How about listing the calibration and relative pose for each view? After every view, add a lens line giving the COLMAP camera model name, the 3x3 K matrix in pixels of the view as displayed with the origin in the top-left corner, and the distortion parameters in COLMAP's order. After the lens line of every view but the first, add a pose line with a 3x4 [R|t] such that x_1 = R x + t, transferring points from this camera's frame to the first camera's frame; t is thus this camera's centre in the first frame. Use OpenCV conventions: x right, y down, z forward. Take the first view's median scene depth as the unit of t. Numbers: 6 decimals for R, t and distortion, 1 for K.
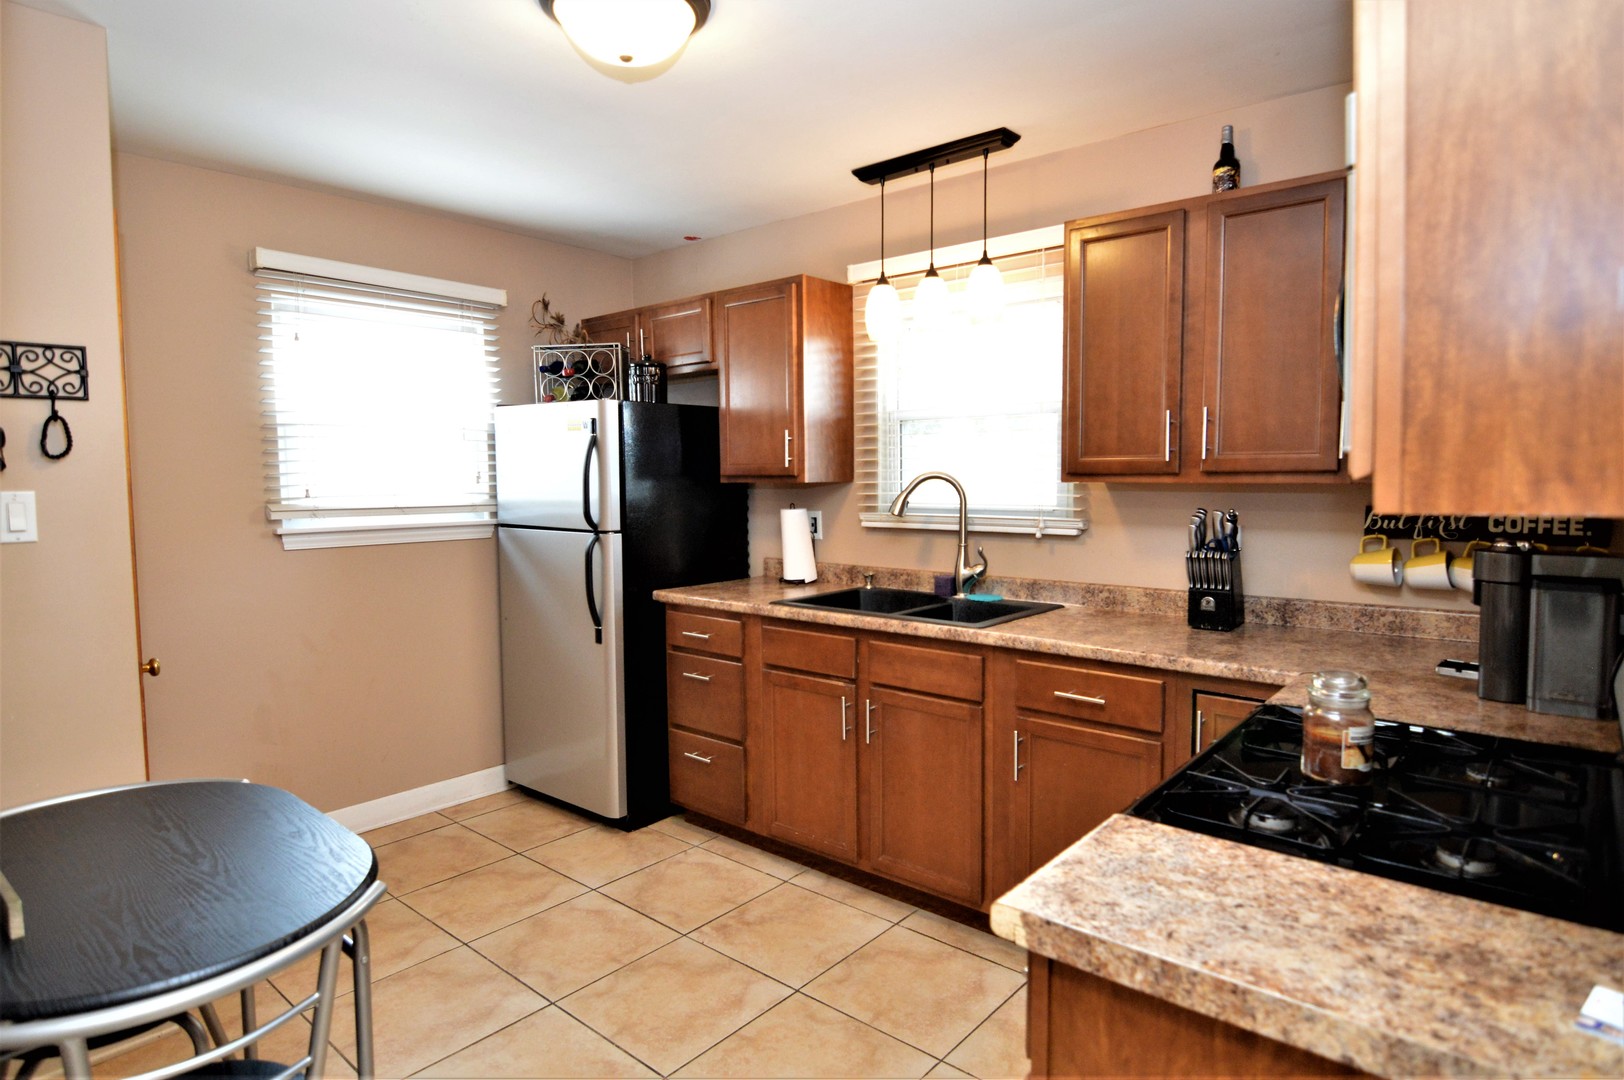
lens RADIAL K [[898.9, 0, 812.0], [0, 898.9, 540.0], [0, 0, 1]] dist [-0.000421, -0.015906]
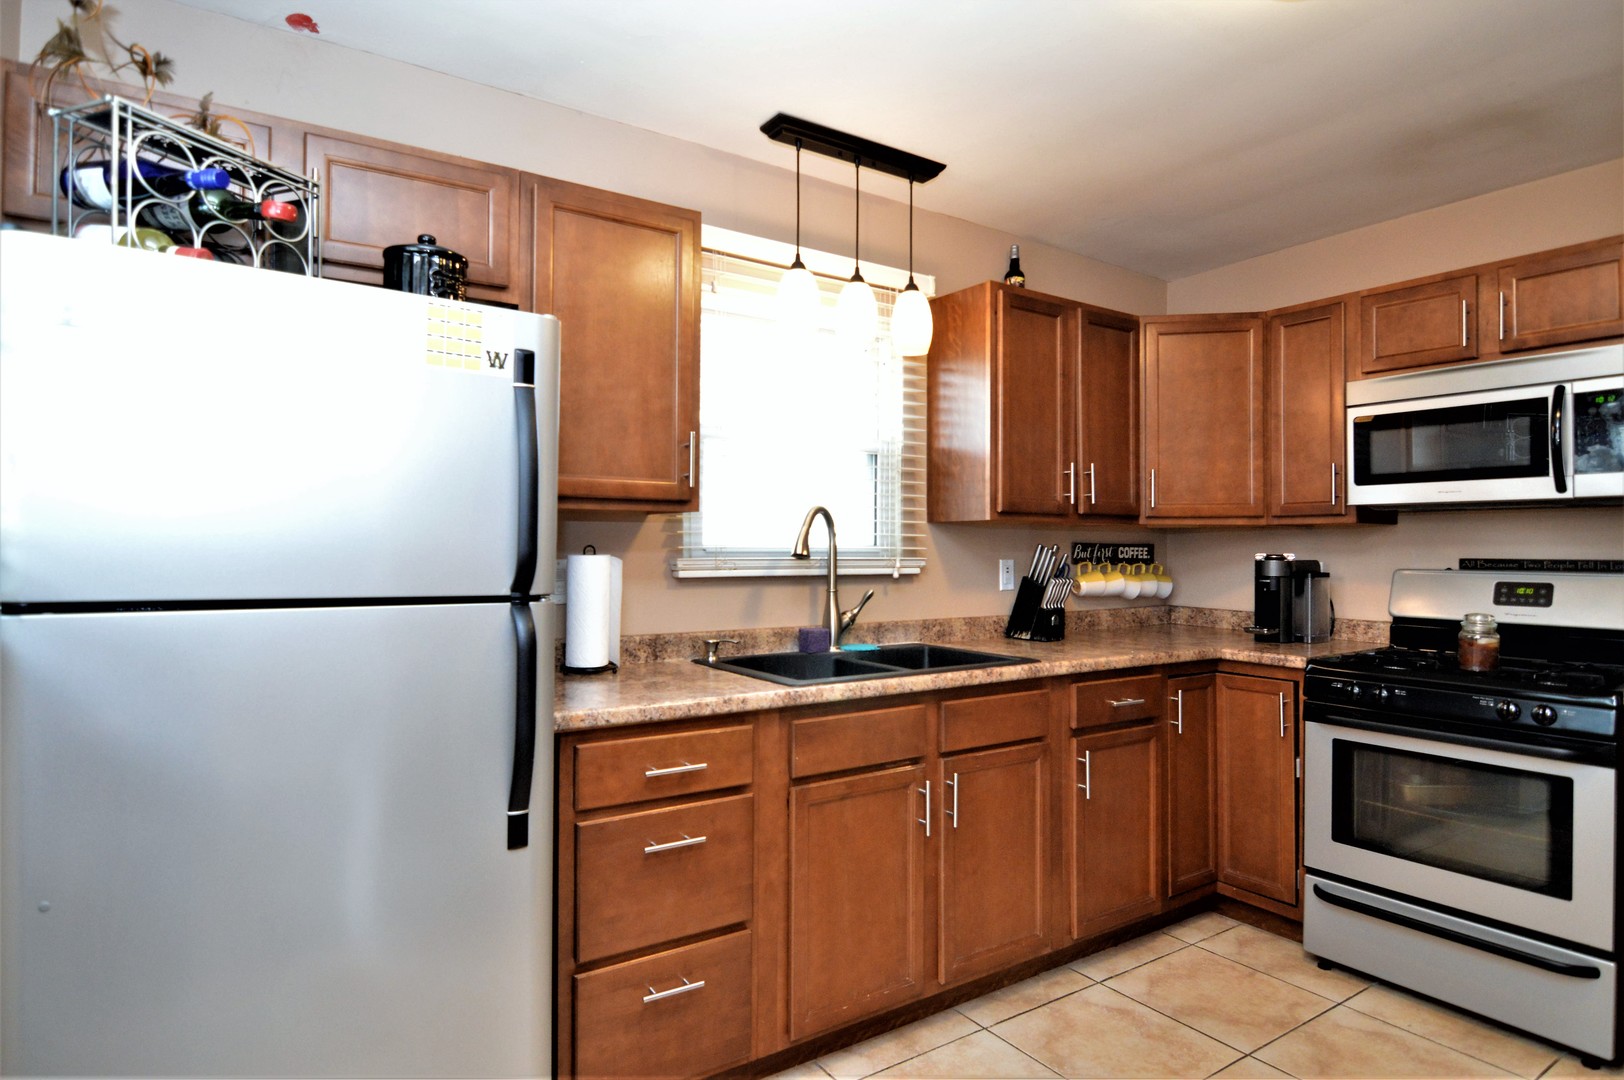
lens RADIAL K [[898.9, 0, 812.0], [0, 898.9, 540.0], [0, 0, 1]] dist [-0.000421, -0.015906]
pose [[0.265168, 0.017338, 0.964046, -0.724616], [0.066658, 0.997117, -0.036268, -0.014318], [-0.961895, 0.073879, 0.263248, 0.836064]]
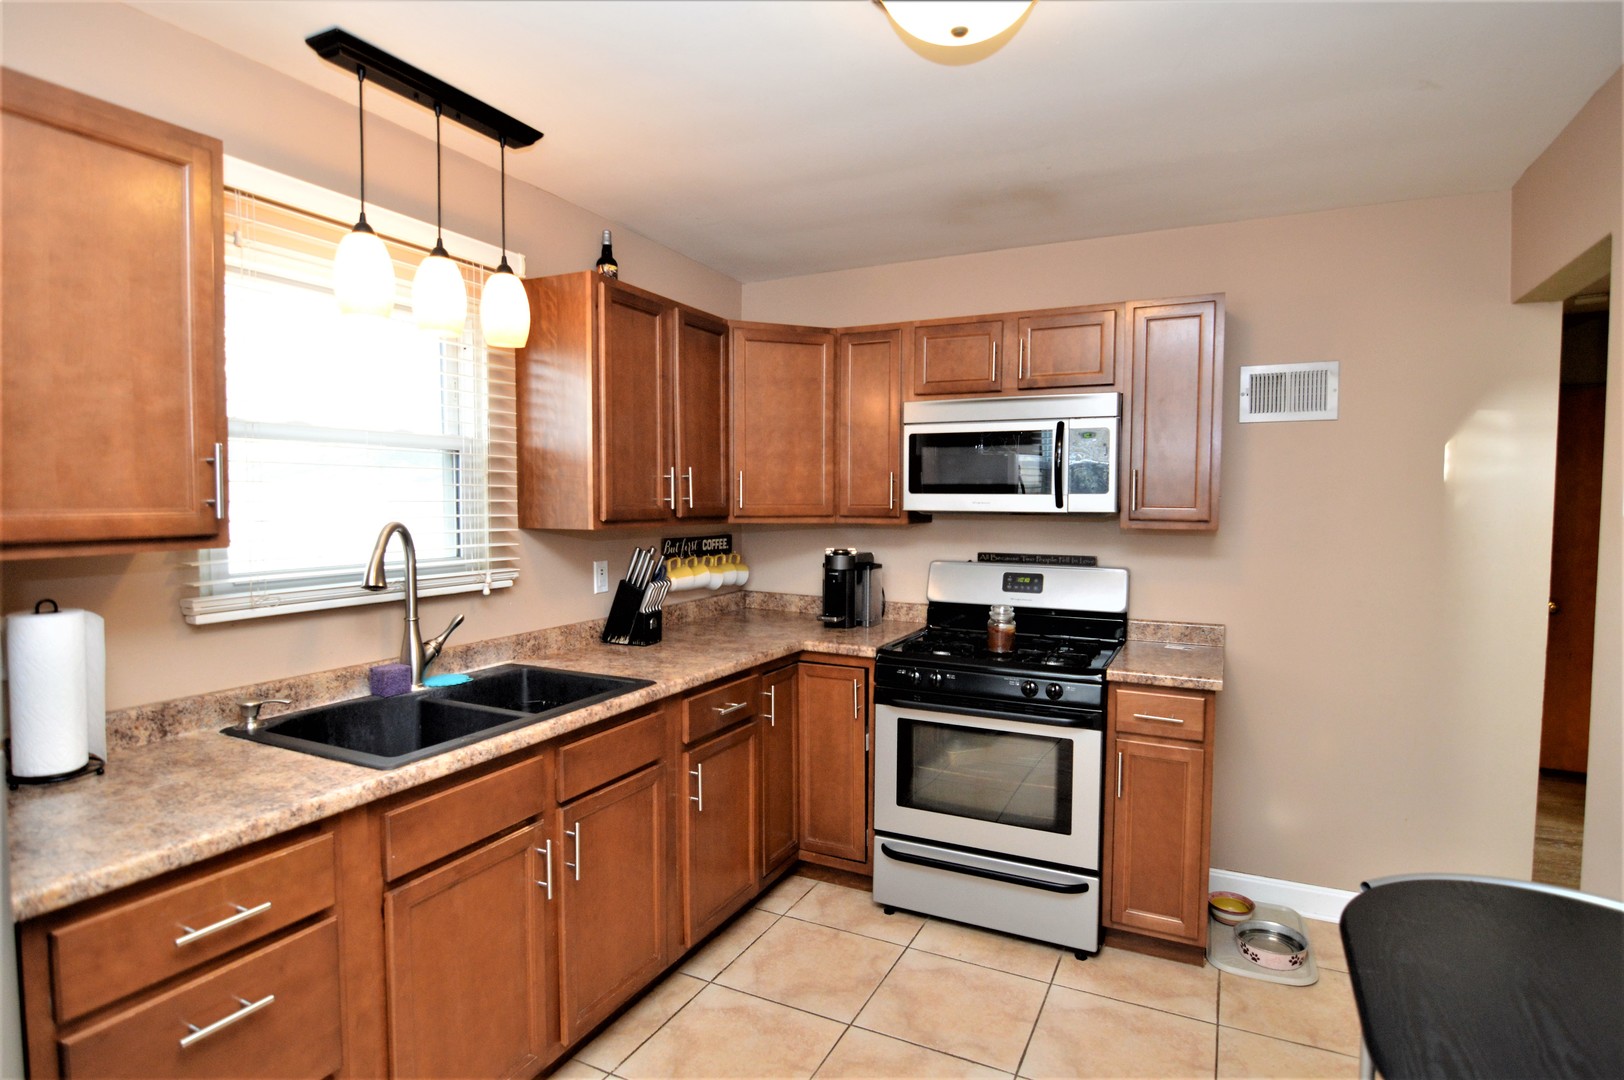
lens RADIAL K [[846.0, 0, 812.0], [0, 846.0, 540.0], [0, 0, 1]] dist [-0.001065, -0.015884]
pose [[-0.249868, -0.042094, 0.967364, -0.625817], [0.071697, 0.995508, 0.061838, -0.084147], [-0.965622, 0.084809, -0.245728, 0.901719]]
